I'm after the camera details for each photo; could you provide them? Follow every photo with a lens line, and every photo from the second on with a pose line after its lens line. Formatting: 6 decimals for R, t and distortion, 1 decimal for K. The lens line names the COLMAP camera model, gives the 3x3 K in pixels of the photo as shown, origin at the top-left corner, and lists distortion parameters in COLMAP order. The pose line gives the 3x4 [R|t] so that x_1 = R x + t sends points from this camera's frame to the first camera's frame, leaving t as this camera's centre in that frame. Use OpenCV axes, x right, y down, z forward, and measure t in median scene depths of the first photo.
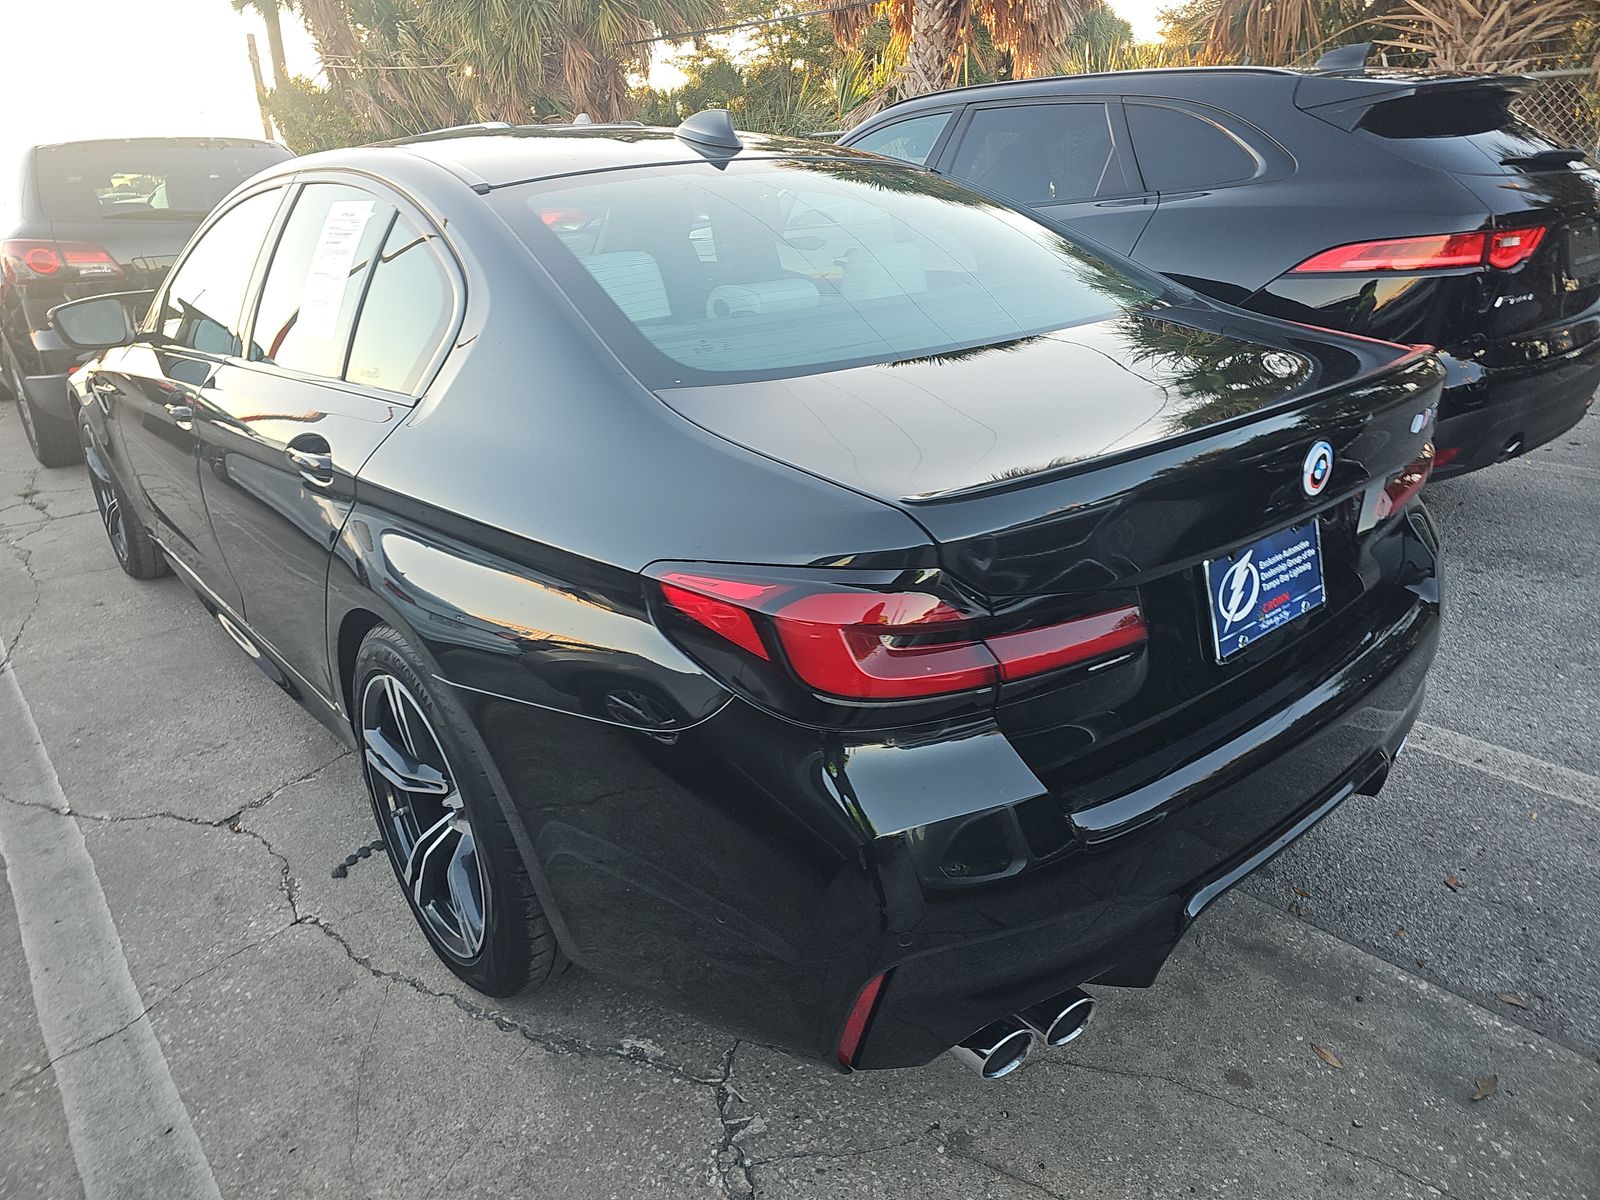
lens RADIAL K [[1045.4, 0, 790.5], [0, 1045.4, 596.7], [0, 0, 1]] dist [0.040930, -0.026290]
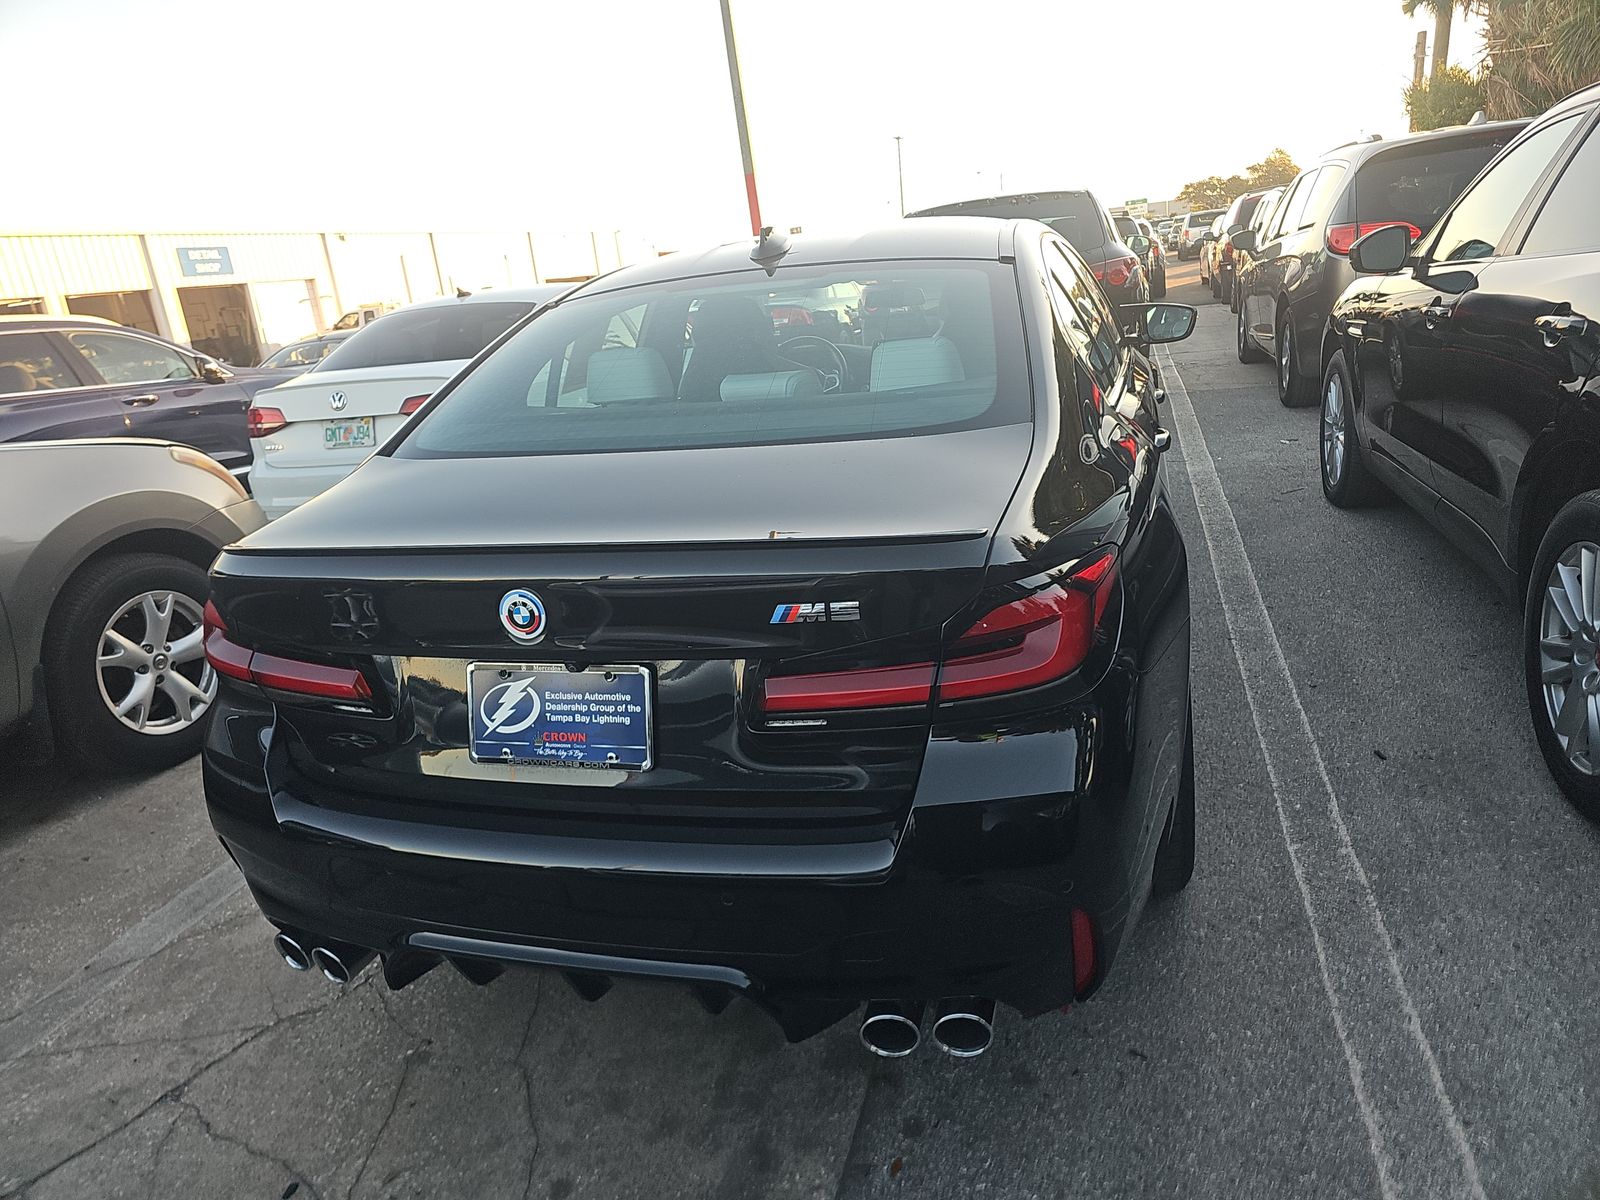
lens RADIAL K [[1051.2, 0, 791.5], [0, 1051.2, 561.1], [0, 0, 1]] dist [0.032350, -0.023504]
pose [[0.537809, 0.202549, -0.818373, 1.335316], [-0.224231, 0.970113, 0.092747, -0.295948], [0.812700, 0.133625, 0.567154, 0.545741]]
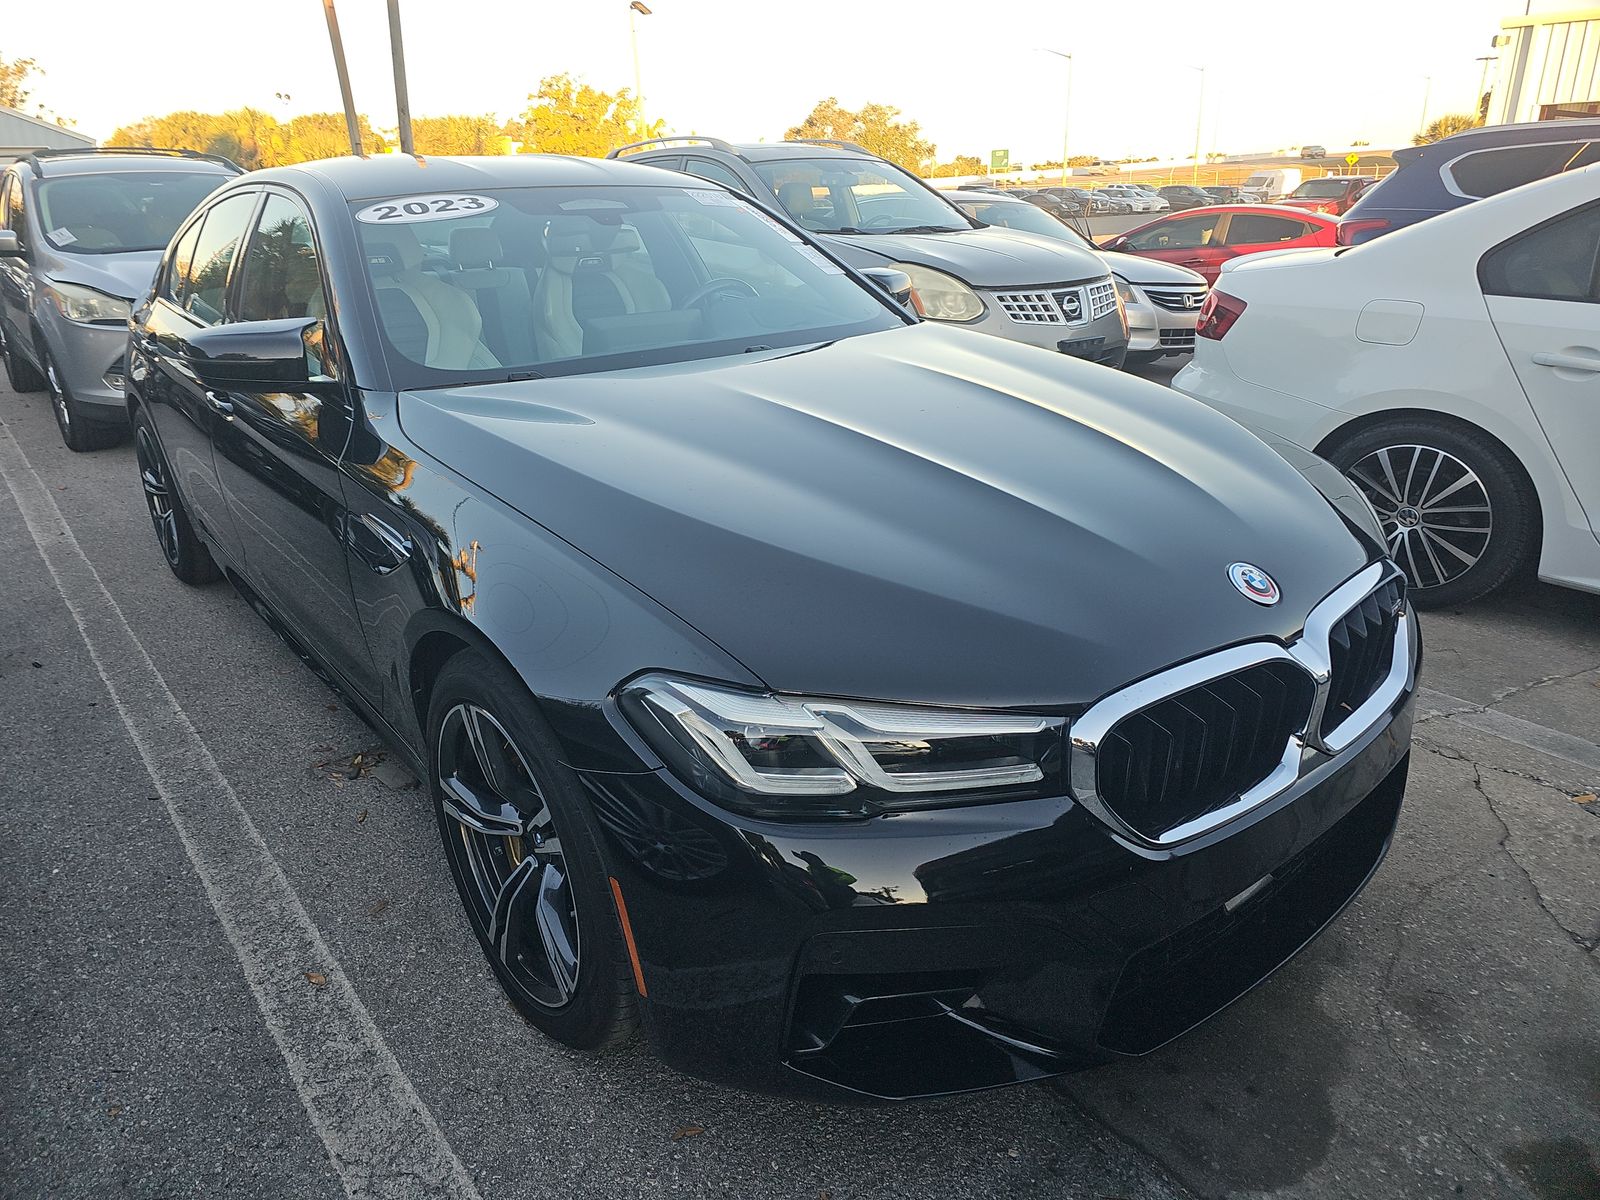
lens RADIAL K [[1045.4, 0, 790.5], [0, 1045.4, 596.7], [0, 0, 1]] dist [0.040930, -0.026290]
pose [[-0.998631, 0.033415, 0.040243, -1.133618], [0.051867, 0.732196, 0.679116, -1.520346], [-0.006773, 0.680274, -0.732927, 3.858101]]
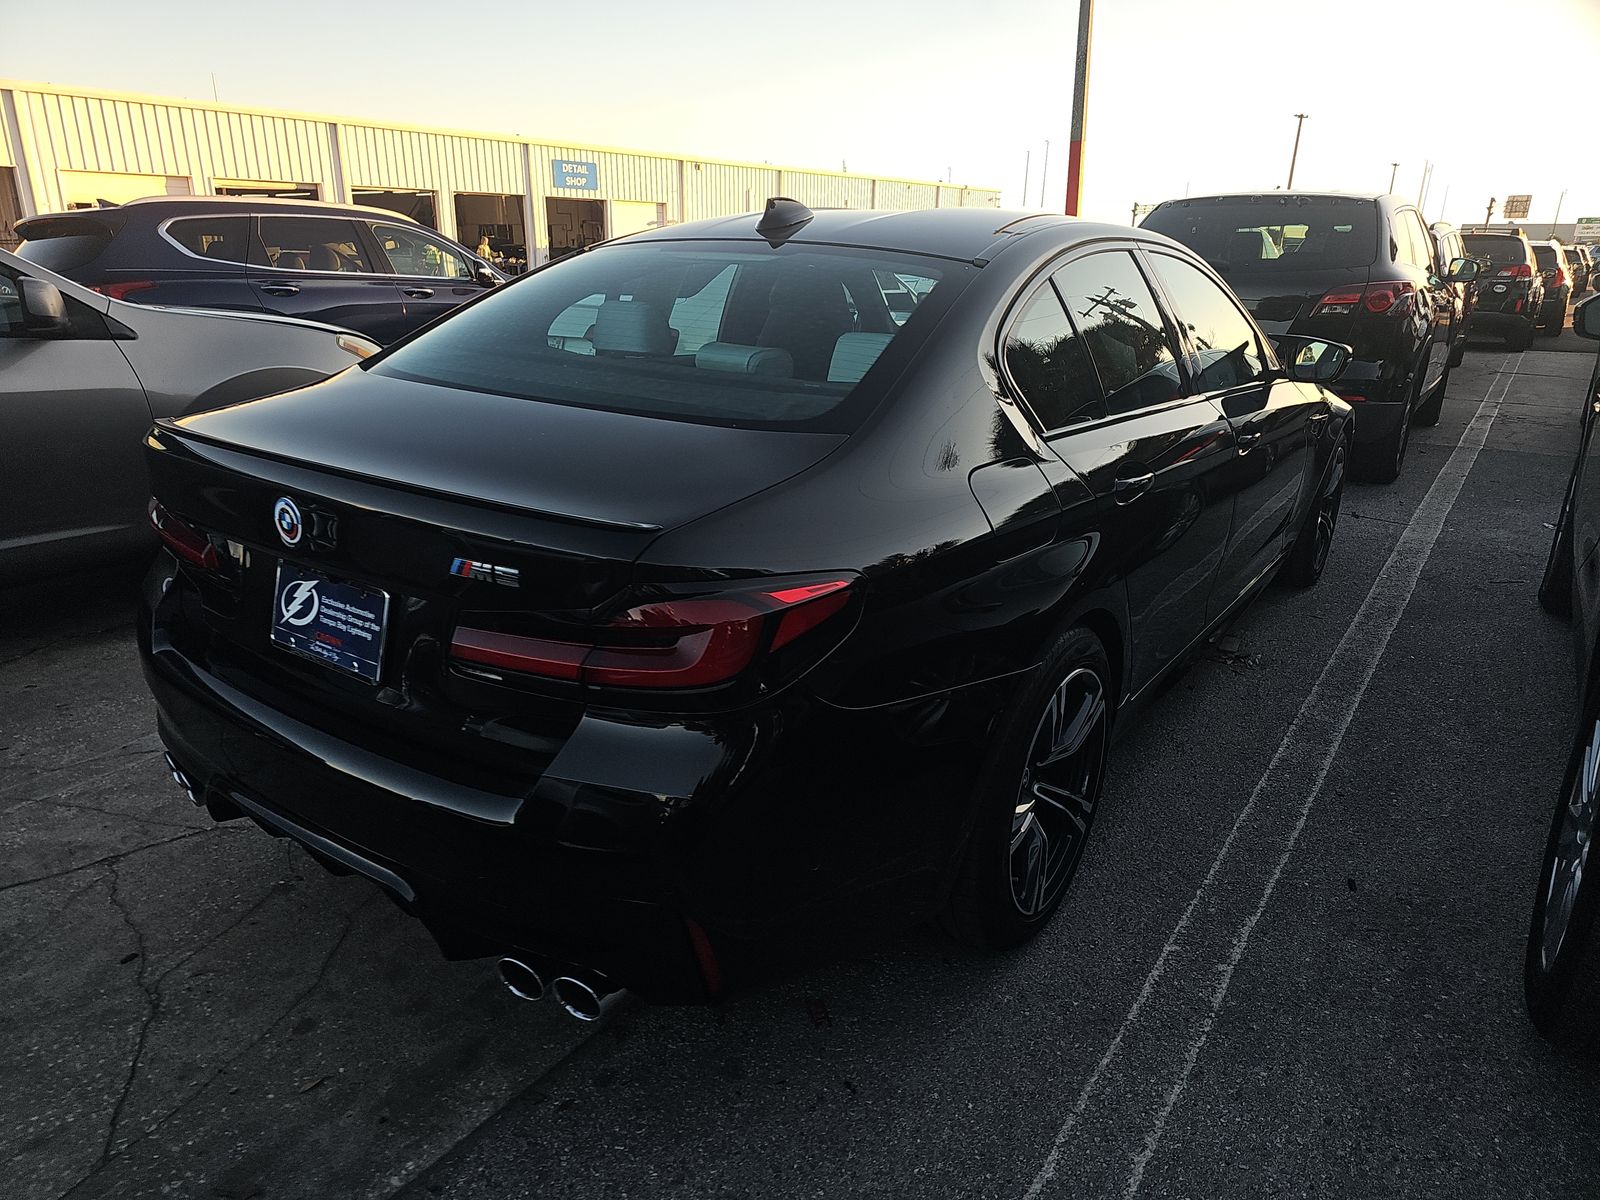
lens RADIAL K [[1045.4, 0, 790.5], [0, 1045.4, 596.7], [0, 0, 1]] dist [0.040930, -0.026290]
pose [[0.247718, 0.342789, -0.906163, 1.539056], [-0.375454, 0.896191, 0.236379, -0.474426], [0.893124, 0.281668, 0.350704, 0.989546]]
